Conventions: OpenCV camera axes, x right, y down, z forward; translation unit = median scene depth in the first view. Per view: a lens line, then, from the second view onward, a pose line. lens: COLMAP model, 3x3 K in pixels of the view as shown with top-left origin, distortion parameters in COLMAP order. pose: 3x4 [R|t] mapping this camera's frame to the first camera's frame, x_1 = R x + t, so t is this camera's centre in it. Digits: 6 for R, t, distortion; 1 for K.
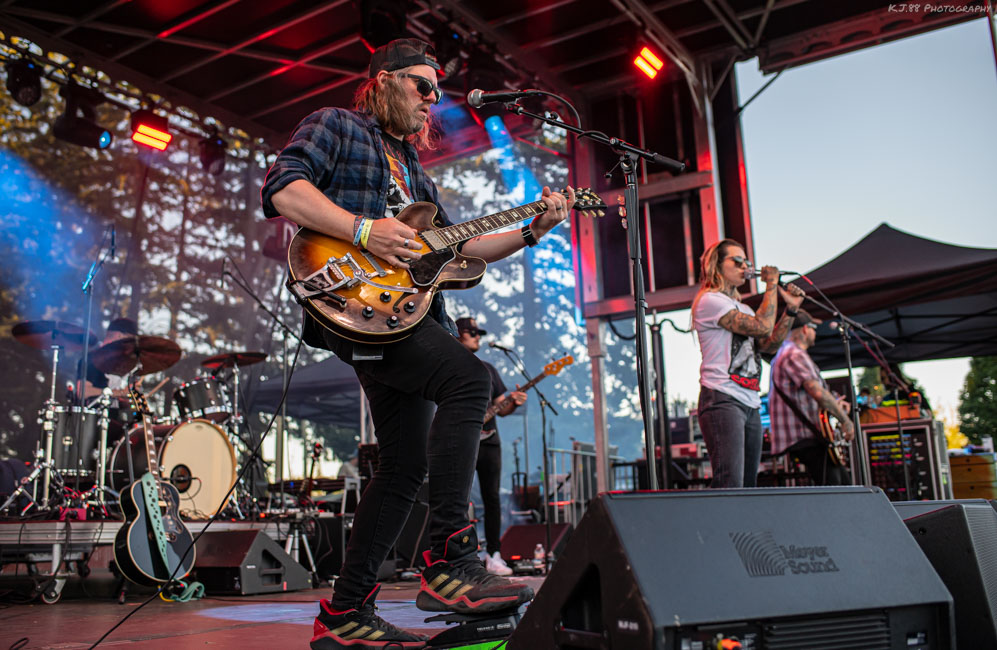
lens RADIAL K [[994.8, 0, 478.6], [0, 994.8, 302.2], [0, 0, 1]] dist [-0.070628, 0.005812]
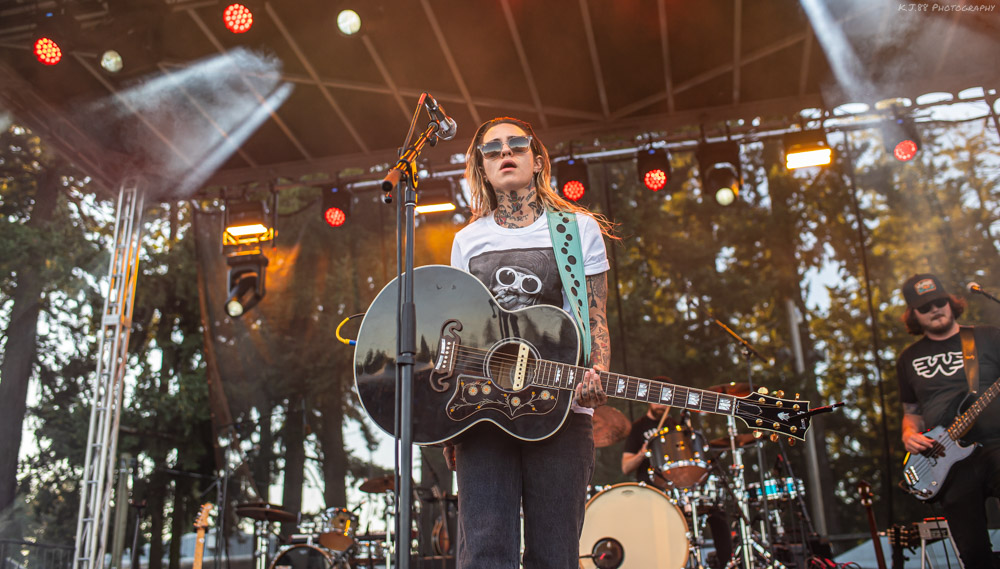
lens RADIAL K [[965.6, 0, 500.0], [0, 965.6, 233.5], [0, 0, 1]] dist [-0.103826, 0.097232]
pose [[0.360155, -0.342620, -0.867698, 0.323253], [0.237381, 0.933158, -0.269938, 0.075158], [0.902185, -0.108755, 0.417413, 0.371661]]
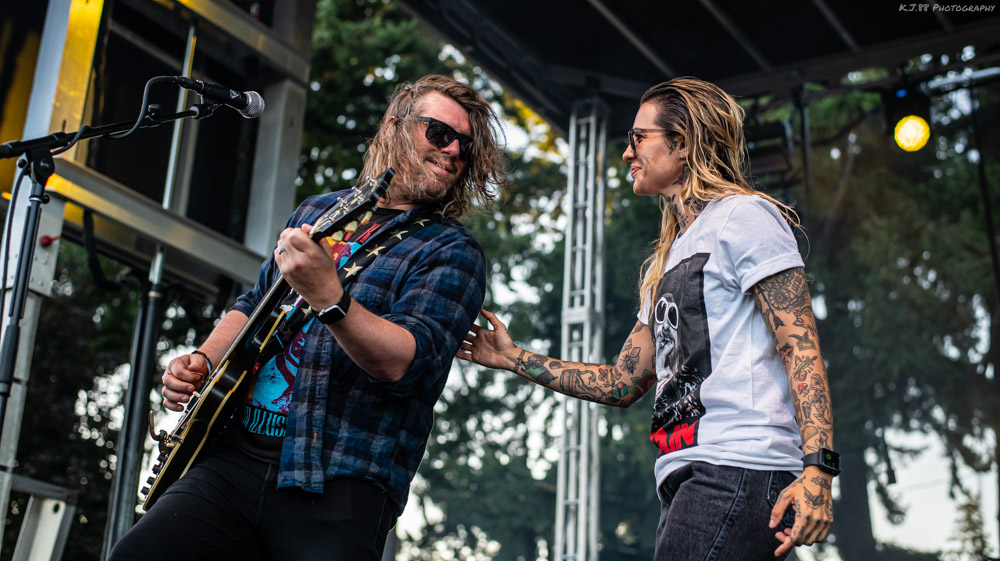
lens RADIAL K [[1460.1, 0, 499.2], [0, 1460.1, 255.8], [0, 0, 1]] dist [-0.000093, -1.141591]
pose [[-0.008055, -0.319914, -0.947412, 0.264036], [0.186270, 0.930380, -0.315746, 0.067300], [0.982466, -0.179018, 0.052096, 0.315459]]
